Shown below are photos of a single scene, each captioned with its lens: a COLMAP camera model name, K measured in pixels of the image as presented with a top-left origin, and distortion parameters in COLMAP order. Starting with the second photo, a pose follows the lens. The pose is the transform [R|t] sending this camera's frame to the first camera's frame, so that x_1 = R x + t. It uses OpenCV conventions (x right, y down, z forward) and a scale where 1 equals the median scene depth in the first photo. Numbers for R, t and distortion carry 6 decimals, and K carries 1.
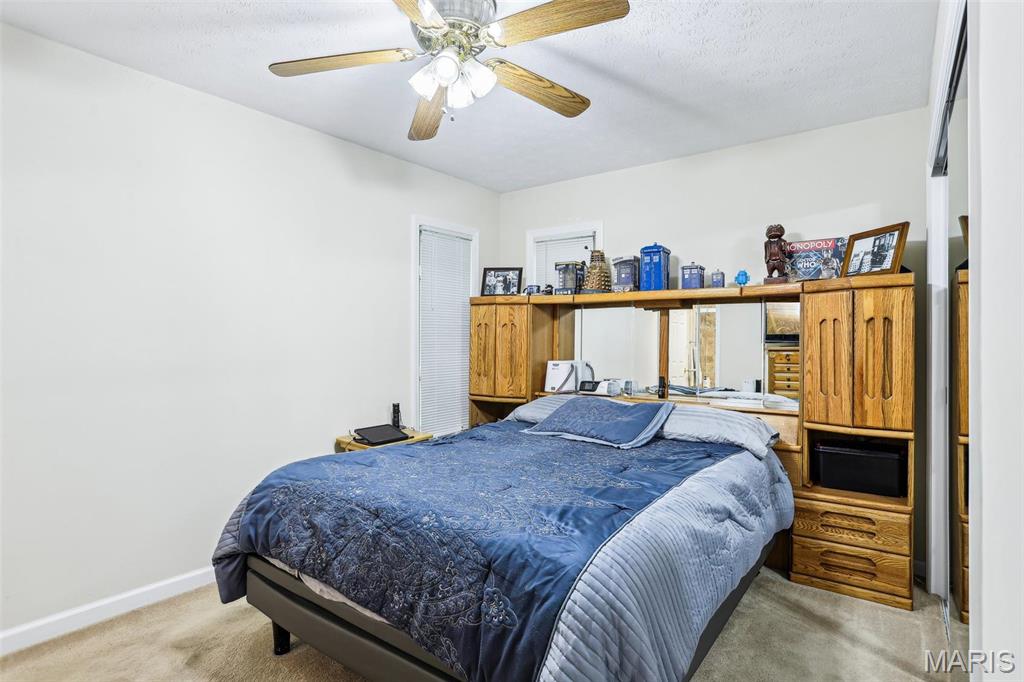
lens RADIAL K [[531.2, 0, 489.6], [0, 531.2, 335.5], [0, 0, 1]] dist [-0.039450, 0.015280]
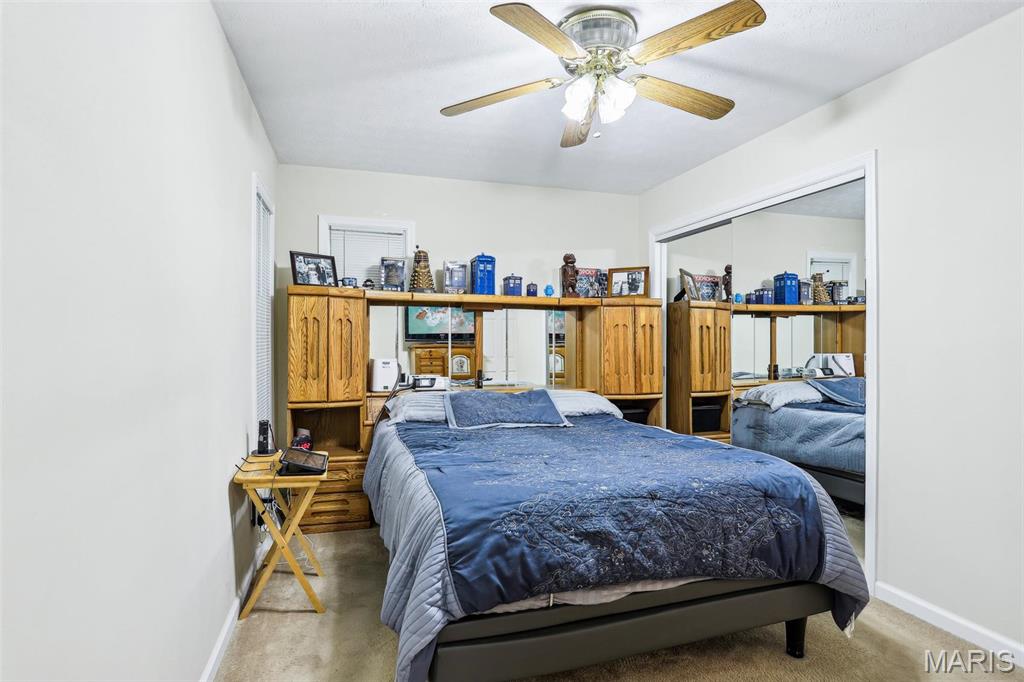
lens RADIAL K [[531.2, 0, 509.0], [0, 531.2, 341.4], [0, 0, 1]] dist [-0.039450, 0.015280]
pose [[0.585321, 0.002258, 0.810799, -0.630016], [-0.009825, 0.999942, 0.004308, 0.011003], [-0.810742, -0.010488, 0.585309, 0.303162]]
